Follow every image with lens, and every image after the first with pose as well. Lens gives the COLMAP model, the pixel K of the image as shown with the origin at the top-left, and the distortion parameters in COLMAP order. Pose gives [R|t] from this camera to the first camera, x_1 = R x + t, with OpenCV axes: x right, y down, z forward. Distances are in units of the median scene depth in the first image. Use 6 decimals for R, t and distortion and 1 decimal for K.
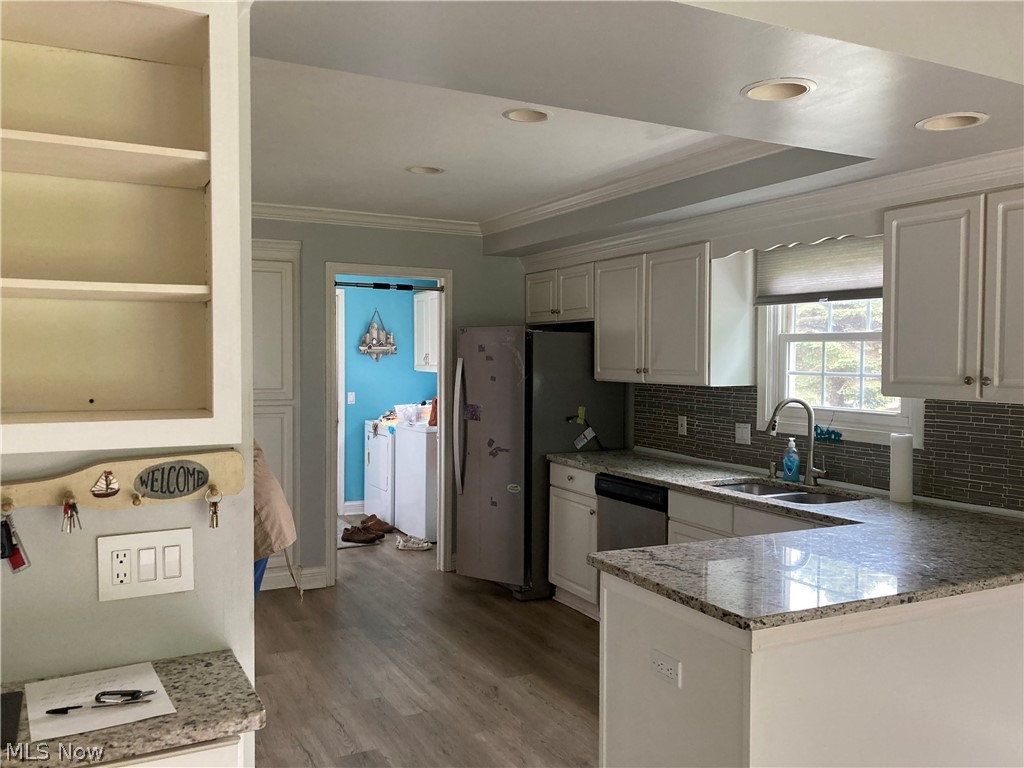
lens RADIAL K [[833.9, 0, 508.8], [0, 833.9, 373.6], [0, 0, 1]] dist [0.040691, -0.045275]
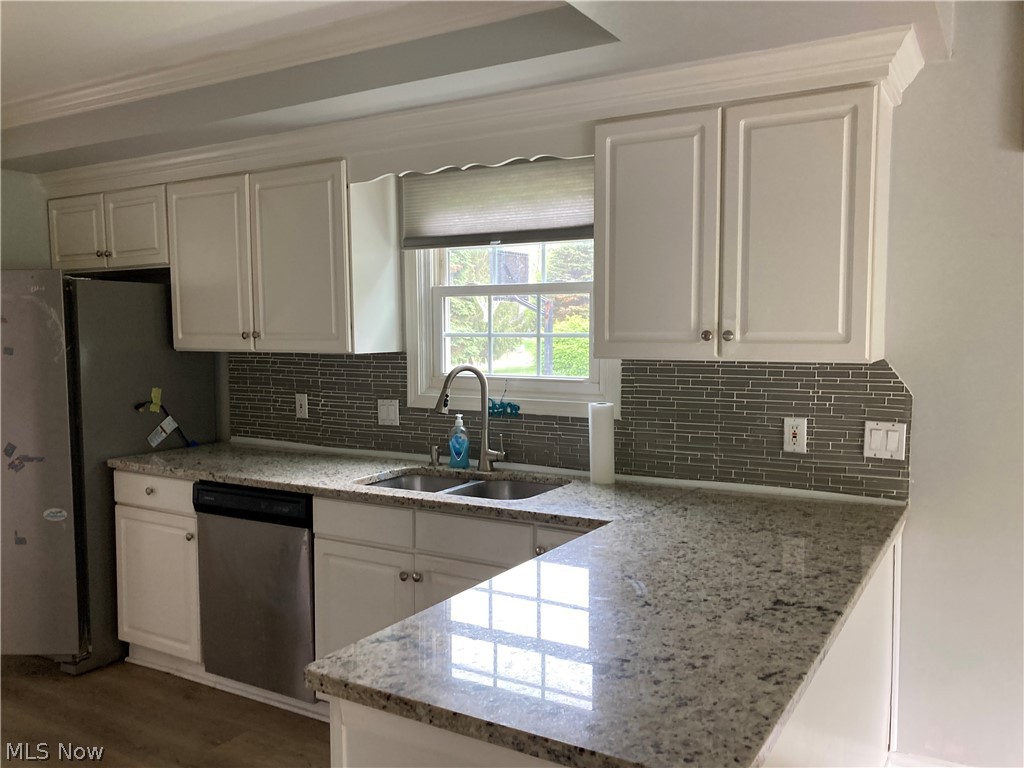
lens RADIAL K [[833.9, 0, 510.0], [0, 833.9, 390.9], [0, 0, 1]] dist [0.040691, -0.045275]
pose [[0.850503, -0.049178, 0.523666, -0.037192], [0.020806, 0.997986, 0.059929, 0.006535], [-0.525559, -0.040074, 0.849813, 0.278805]]
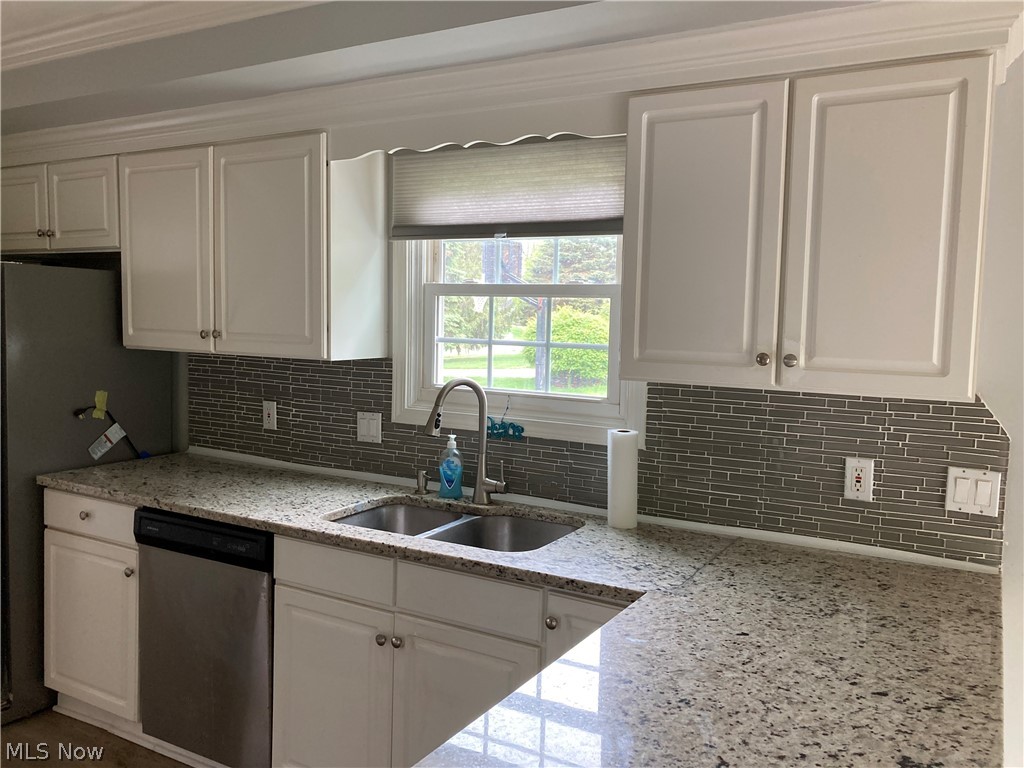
lens RADIAL K [[833.9, 0, 511.3], [0, 833.9, 375.9], [0, 0, 1]] dist [0.040691, -0.045275]
pose [[0.842201, -0.026007, 0.538537, 0.011214], [-0.006252, 0.998298, 0.057988, -0.011230], [-0.539128, -0.052205, 0.840604, 0.381160]]
